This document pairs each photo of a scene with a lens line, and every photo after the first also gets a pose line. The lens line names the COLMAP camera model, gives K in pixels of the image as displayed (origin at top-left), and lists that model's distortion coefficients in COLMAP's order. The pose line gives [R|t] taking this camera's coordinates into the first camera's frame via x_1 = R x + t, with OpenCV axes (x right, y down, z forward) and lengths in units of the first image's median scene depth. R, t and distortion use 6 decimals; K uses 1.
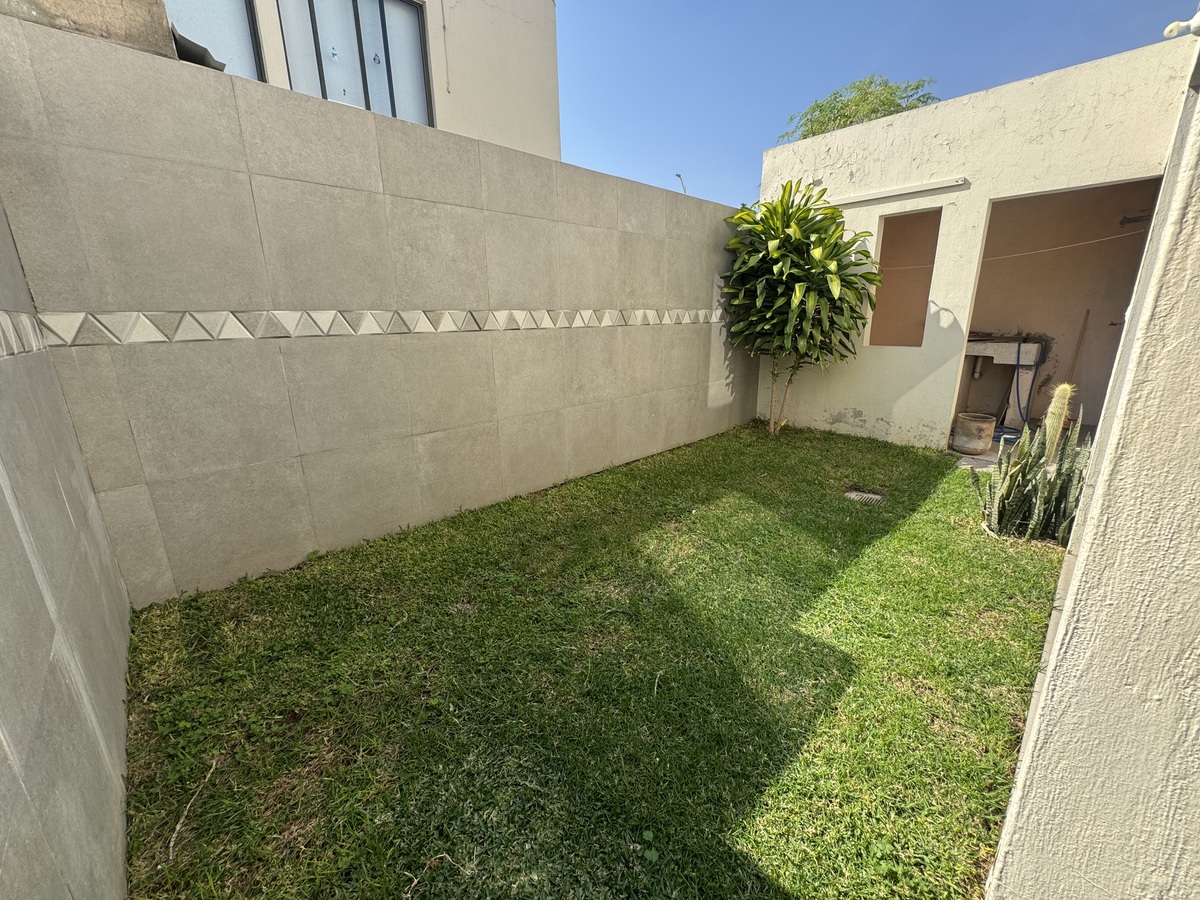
lens RADIAL K [[480.1, 0, 602.2], [0, 480.1, 448.8], [0, 0, 1]] dist [-0.002047, 0.000338]
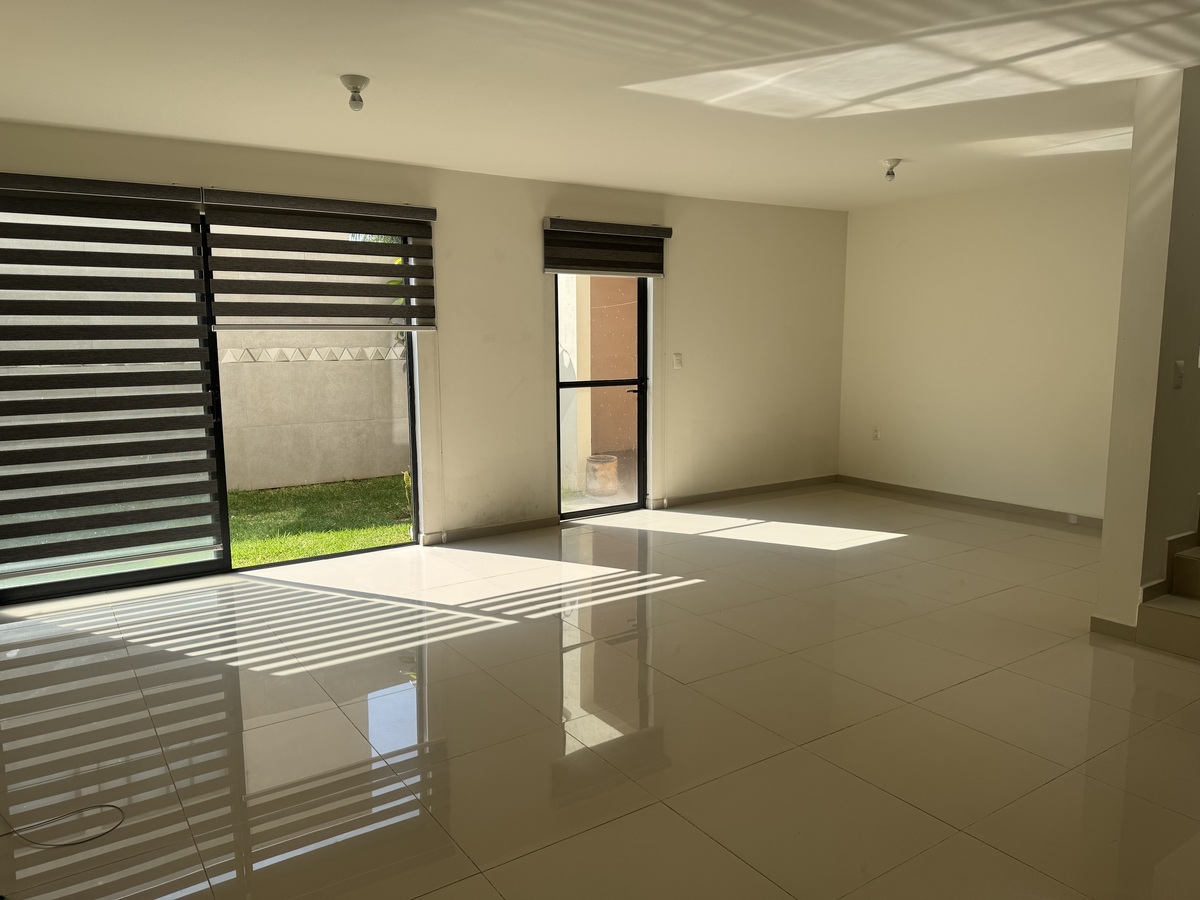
lens RADIAL K [[840.9, 0, 599.1], [0, 840.9, 449.6], [0, 0, 1]] dist [-0.000864, 0.000095]
pose [[0.984518, 0.031882, -0.172358, 1.036873], [-0.054518, 0.990244, -0.128238, 0.133123], [0.166588, 0.135649, 0.976651, -0.656500]]
